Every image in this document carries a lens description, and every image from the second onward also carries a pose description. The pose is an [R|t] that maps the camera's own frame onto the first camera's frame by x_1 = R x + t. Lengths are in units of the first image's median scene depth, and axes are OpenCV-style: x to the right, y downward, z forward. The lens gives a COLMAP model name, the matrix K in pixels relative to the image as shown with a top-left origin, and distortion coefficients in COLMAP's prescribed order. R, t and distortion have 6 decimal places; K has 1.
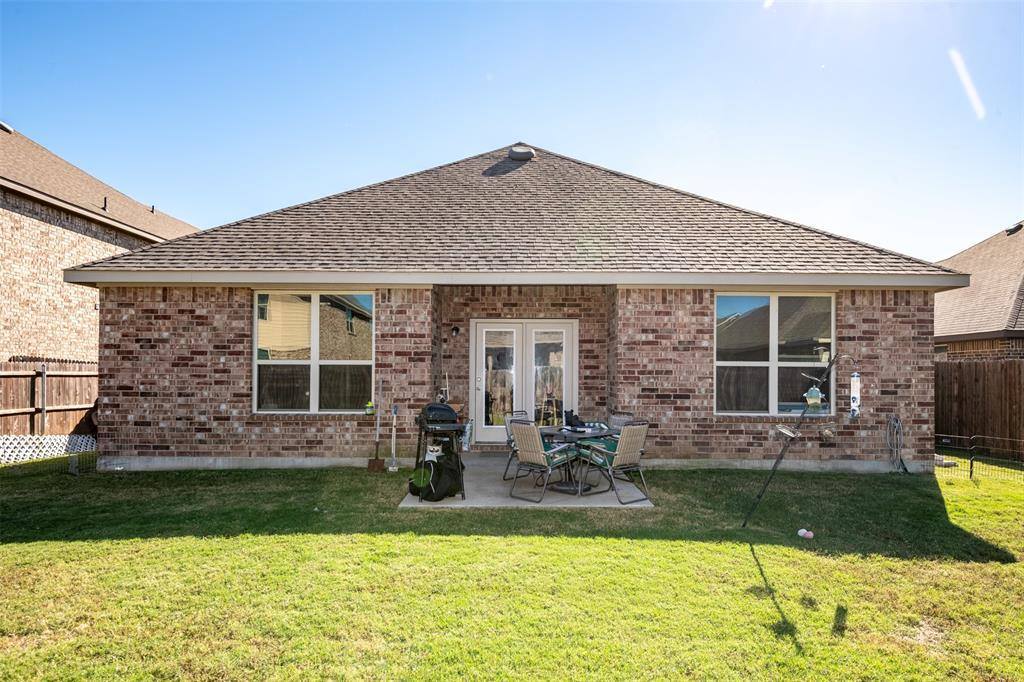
lens RADIAL K [[609.1, 0, 517.0], [0, 609.1, 363.6], [0, 0, 1]] dist [0.013731, -0.000344]
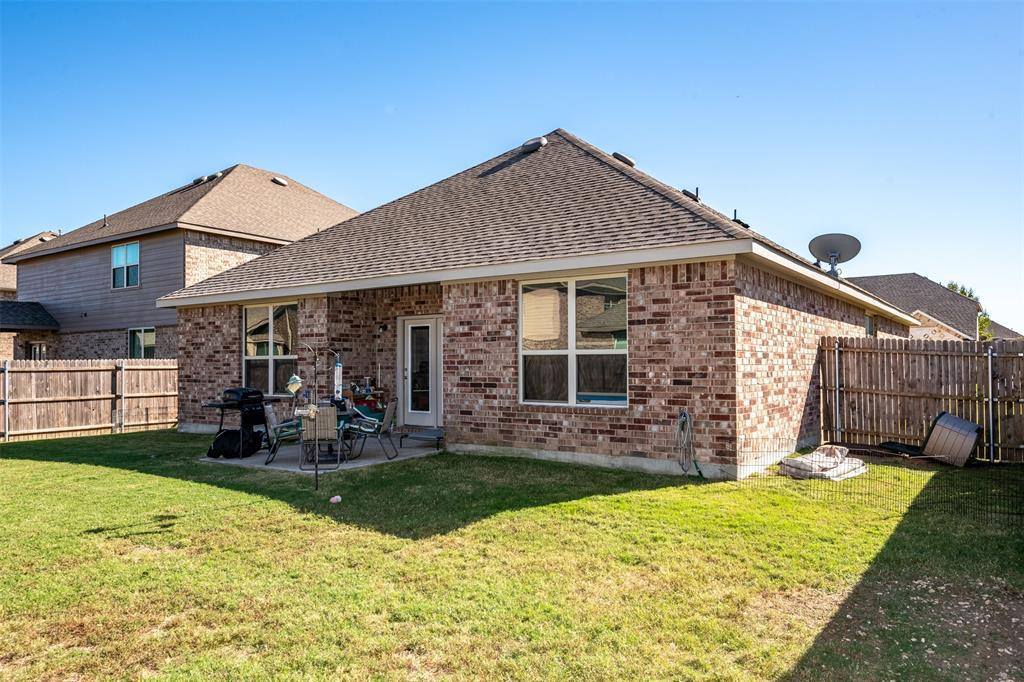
lens RADIAL K [[709.4, 0, 512.1], [0, 709.4, 349.2], [0, 0, 1]] dist [0.039804, 0.000992]
pose [[0.817685, -0.021417, -0.575267, 0.991132], [0.020686, 0.999755, -0.007817, 0.003092], [0.575294, -0.005508, 0.817928, 0.038508]]
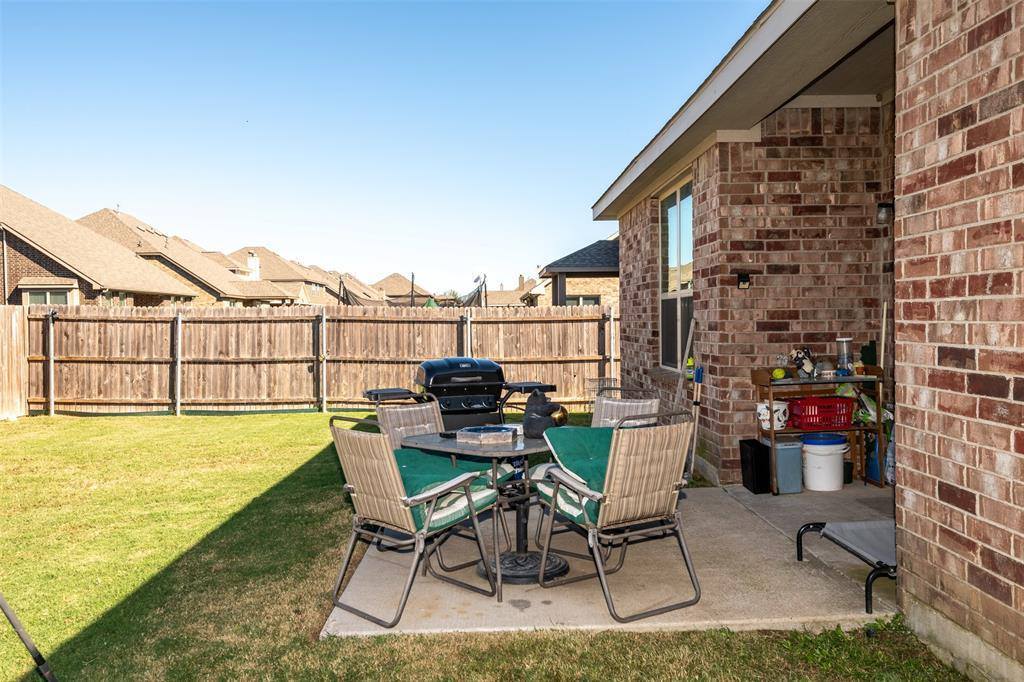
lens RADIAL K [[837.9, 0, 509.5], [0, 837.9, 337.5], [0, 0, 1]] dist [0.046396, -0.005258]
pose [[0.020621, 0.015269, -0.999671, 0.564536], [0.030384, 0.999412, 0.015892, 0.024531], [0.999326, -0.030701, 0.020145, 0.806343]]
